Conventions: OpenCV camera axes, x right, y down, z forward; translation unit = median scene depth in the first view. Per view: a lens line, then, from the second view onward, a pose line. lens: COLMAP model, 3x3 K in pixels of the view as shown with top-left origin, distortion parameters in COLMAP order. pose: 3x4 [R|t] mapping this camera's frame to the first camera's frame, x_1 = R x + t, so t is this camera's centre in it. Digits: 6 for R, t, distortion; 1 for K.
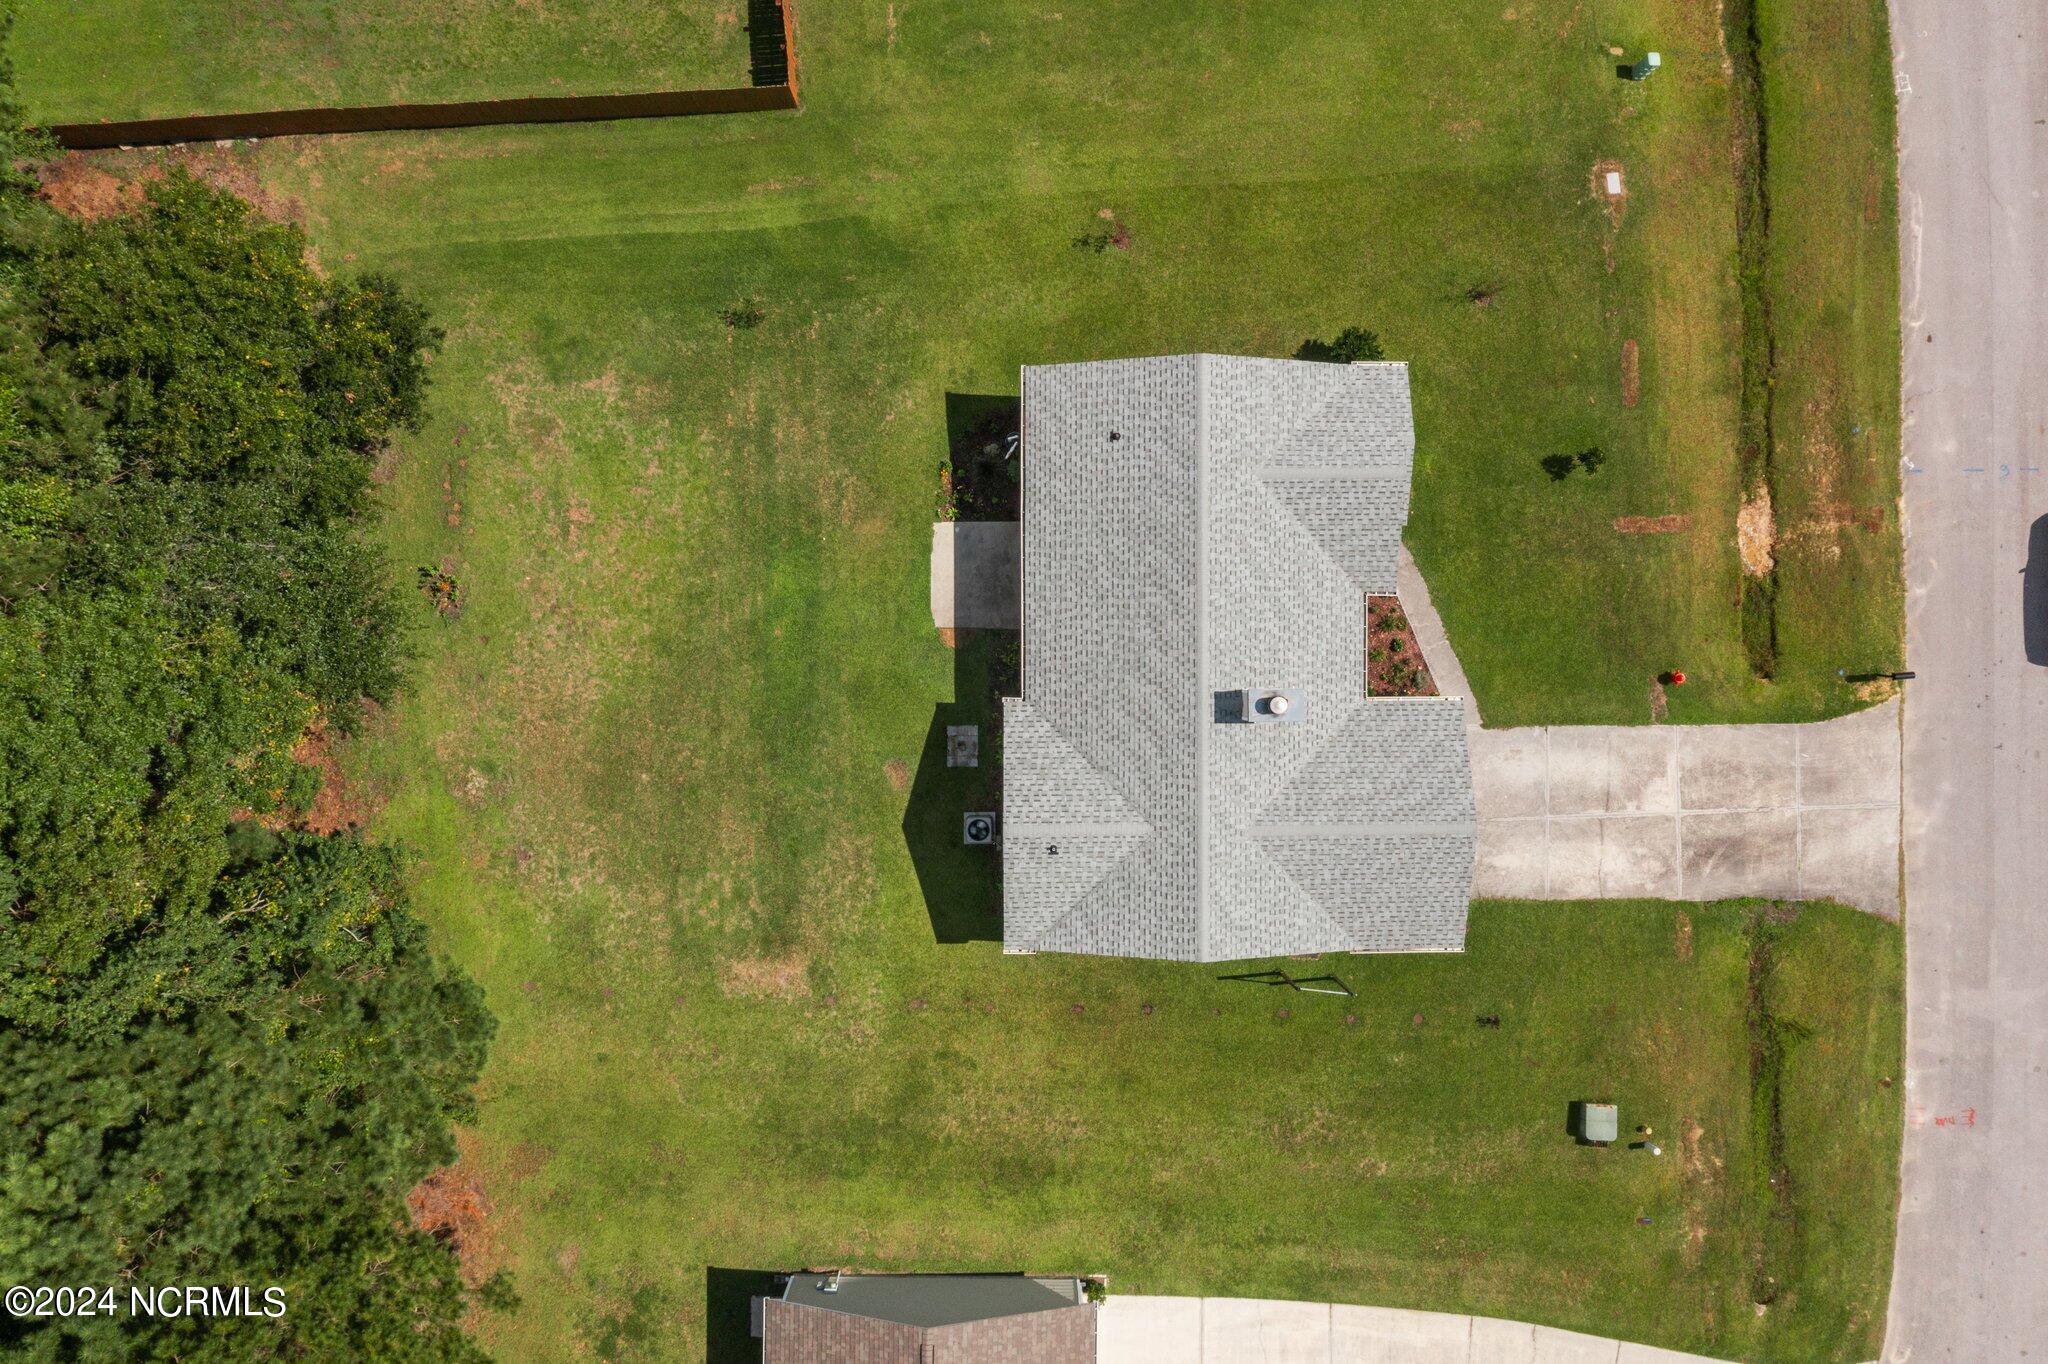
lens RADIAL K [[1623.4, 0, 1023.3], [0, 1623.4, 674.1], [0, 0, 1]] dist [-0.009170, 0.012259]
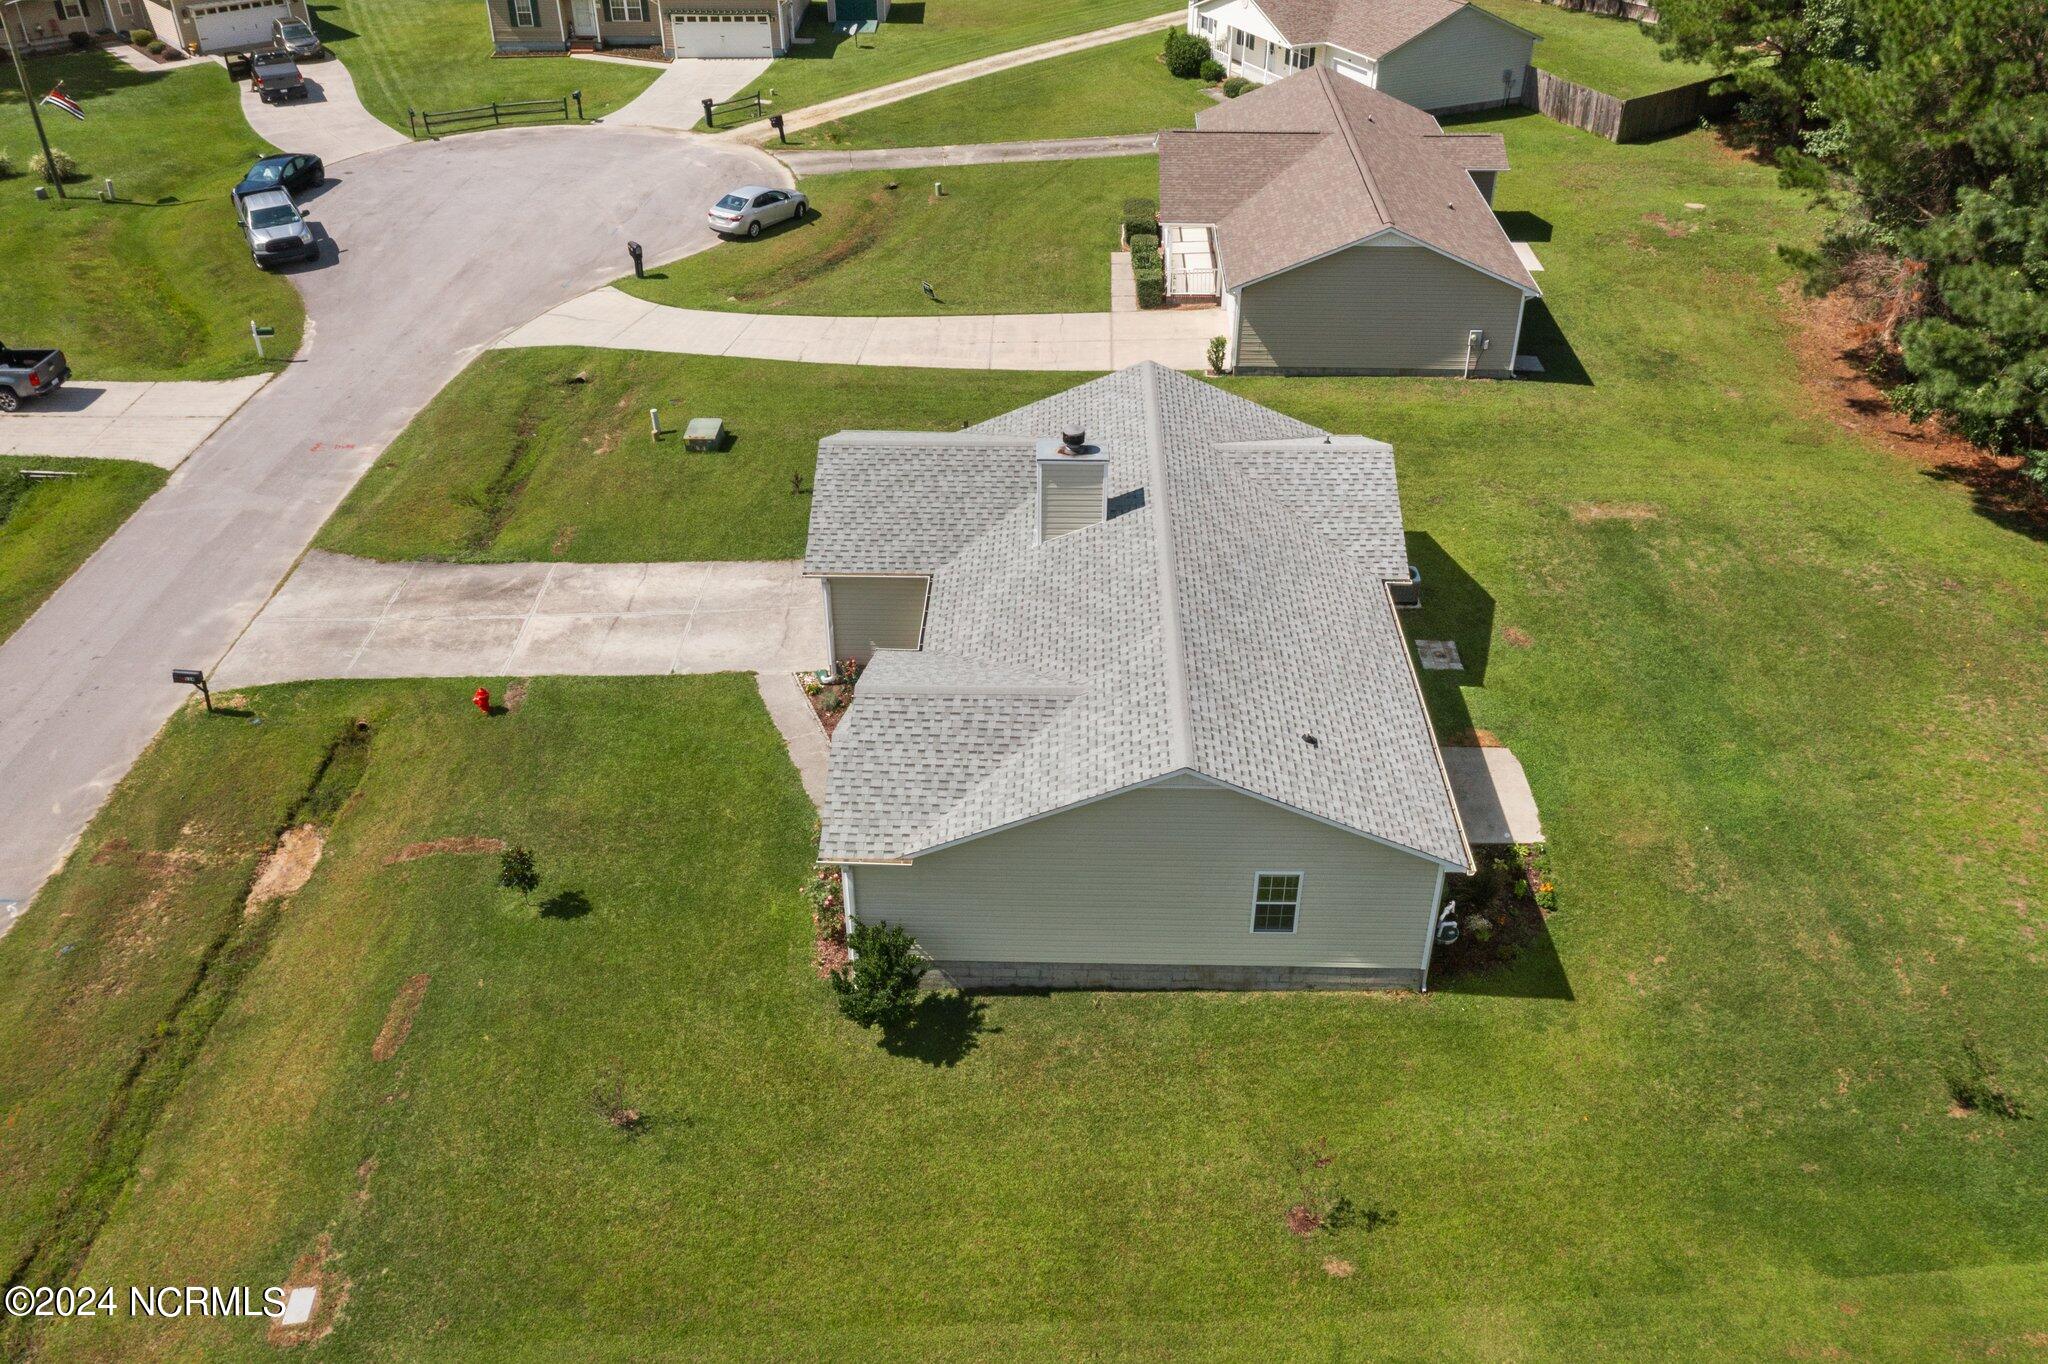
lens RADIAL K [[1619.1, 0, 1018.6], [0, 1619.1, 692.2], [0, 0, 1]] dist [-0.006826, 0.009308]
pose [[-0.999517, -0.019785, 0.023964, 0.140880], [0.030959, -0.567098, 0.823068, -0.596426], [-0.002694, 0.823413, 0.567437, 0.575286]]
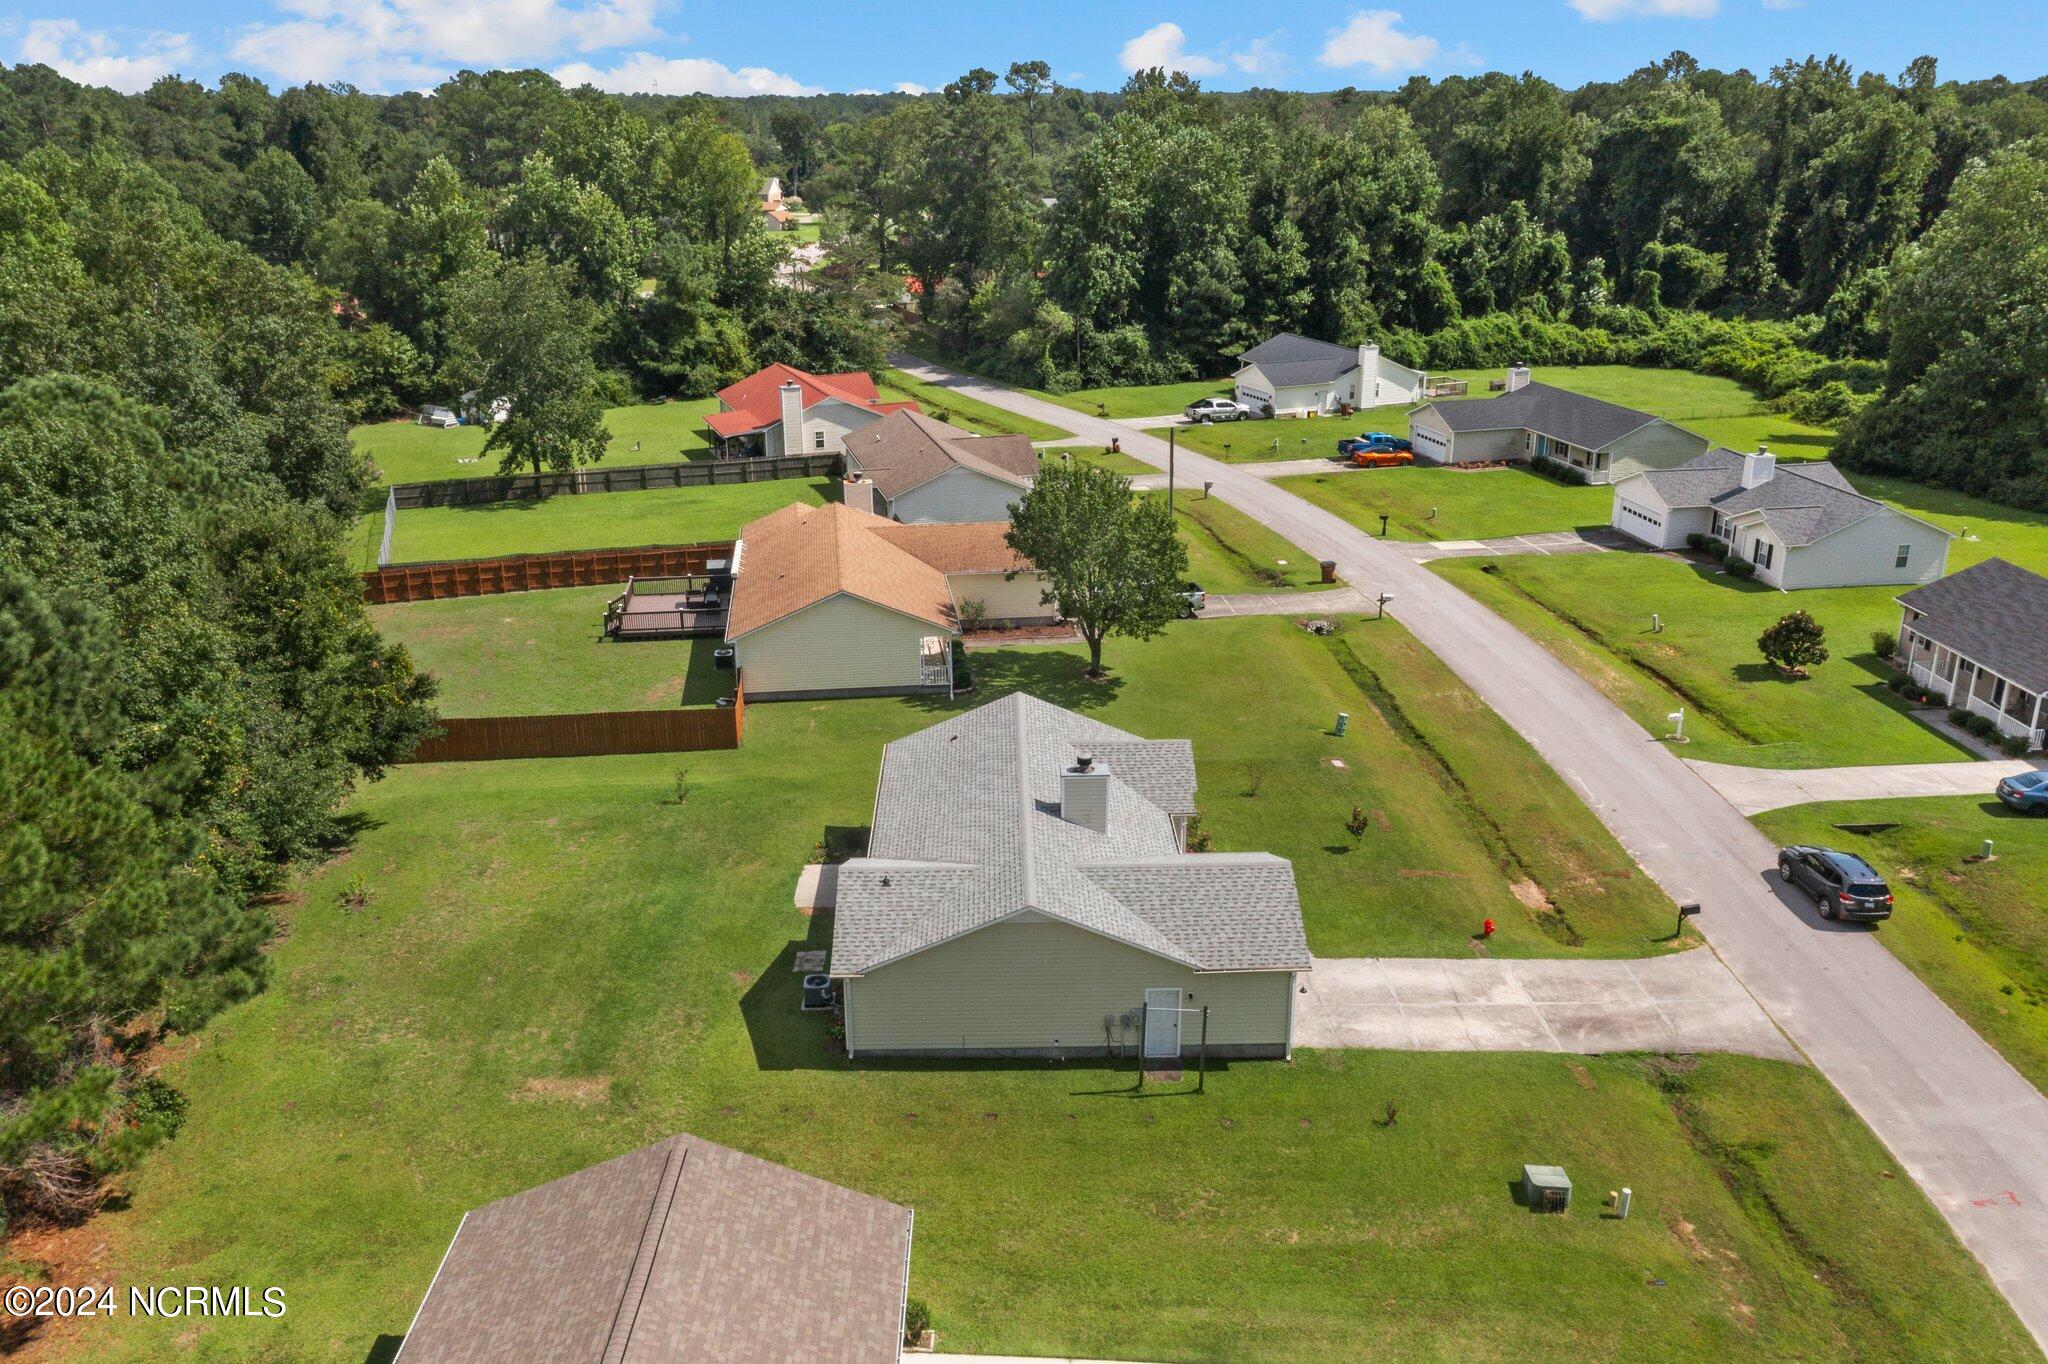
lens RADIAL K [[1627.7, 0, 1026.3], [0, 1627.7, 680.8], [0, 0, 1]] dist [-0.004103, 0.009106]
pose [[0.999715, -0.014616, 0.018880, 0.081912], [0.022677, 0.333802, -0.942371, 0.949116], [0.007471, 0.942530, 0.334038, 0.485703]]
